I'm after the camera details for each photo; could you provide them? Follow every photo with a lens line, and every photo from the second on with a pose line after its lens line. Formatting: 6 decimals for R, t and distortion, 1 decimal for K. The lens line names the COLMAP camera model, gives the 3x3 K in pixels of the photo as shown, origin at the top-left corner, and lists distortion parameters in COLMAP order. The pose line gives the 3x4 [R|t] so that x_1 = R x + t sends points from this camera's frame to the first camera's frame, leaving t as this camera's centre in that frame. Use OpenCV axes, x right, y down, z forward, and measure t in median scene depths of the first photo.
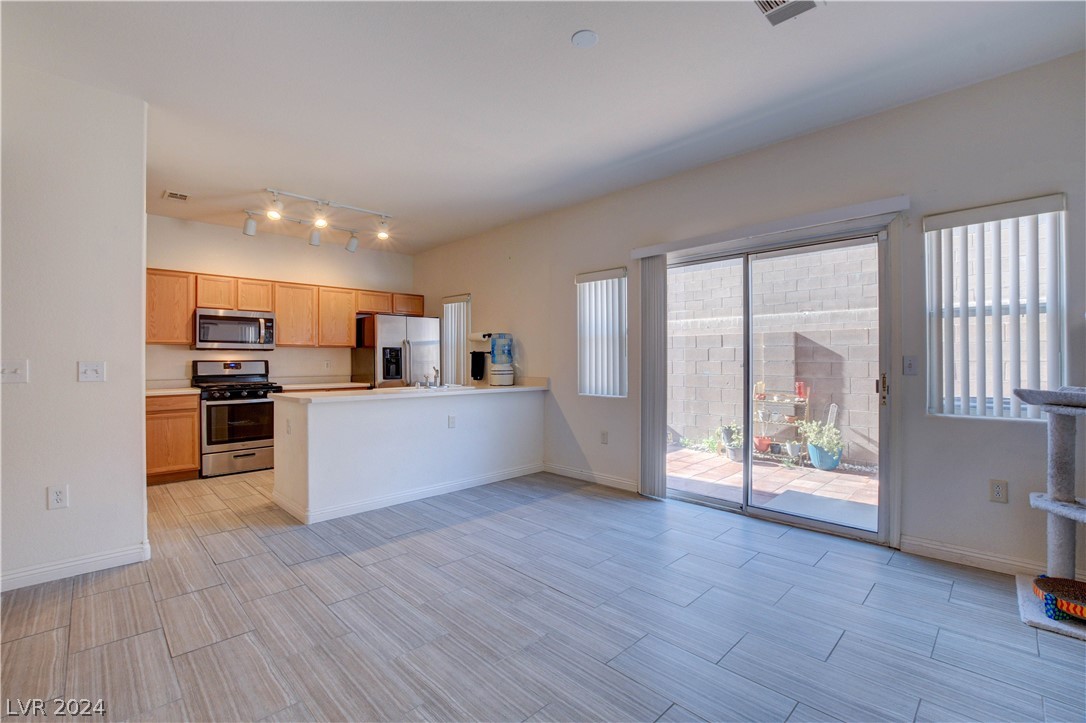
lens RADIAL K [[476.4, 0, 541.1], [0, 476.4, 359.9], [0, 0, 1]] dist [-0.040355, 0.008273]
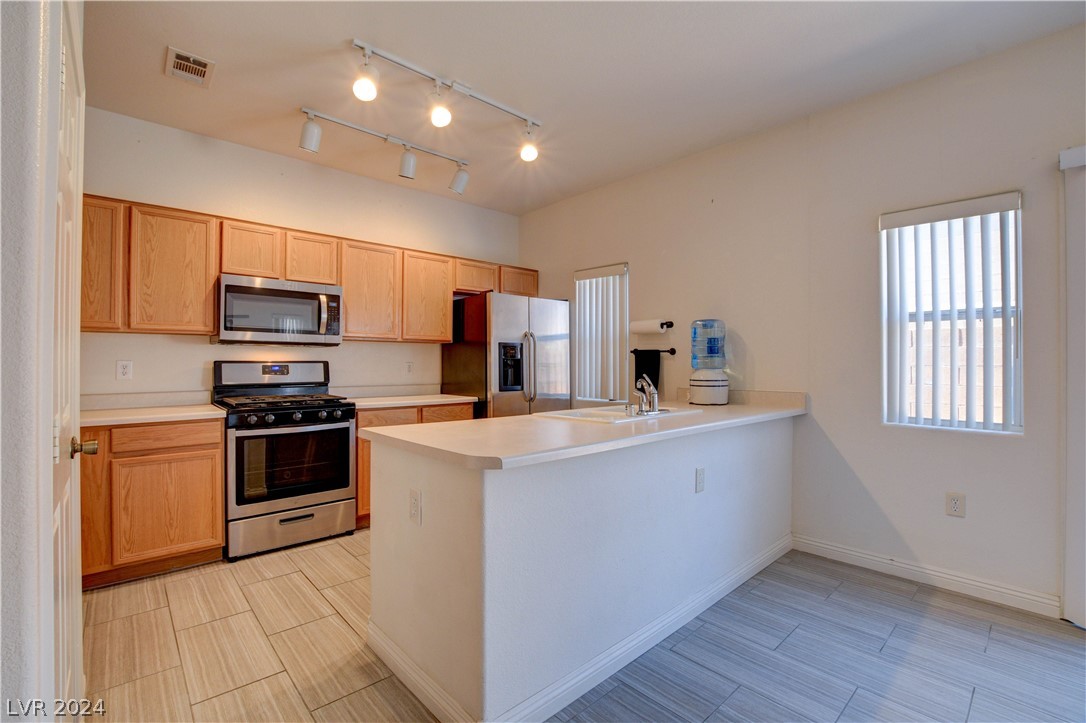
lens RADIAL K [[476.4, 0, 541.1], [0, 476.4, 359.9], [0, 0, 1]] dist [-0.040355, 0.008273]
pose [[0.999226, 0.005631, -0.038933, -0.301286], [-0.005825, 0.999971, -0.004877, 0.000621], [0.038904, 0.005100, 0.999230, 0.414065]]
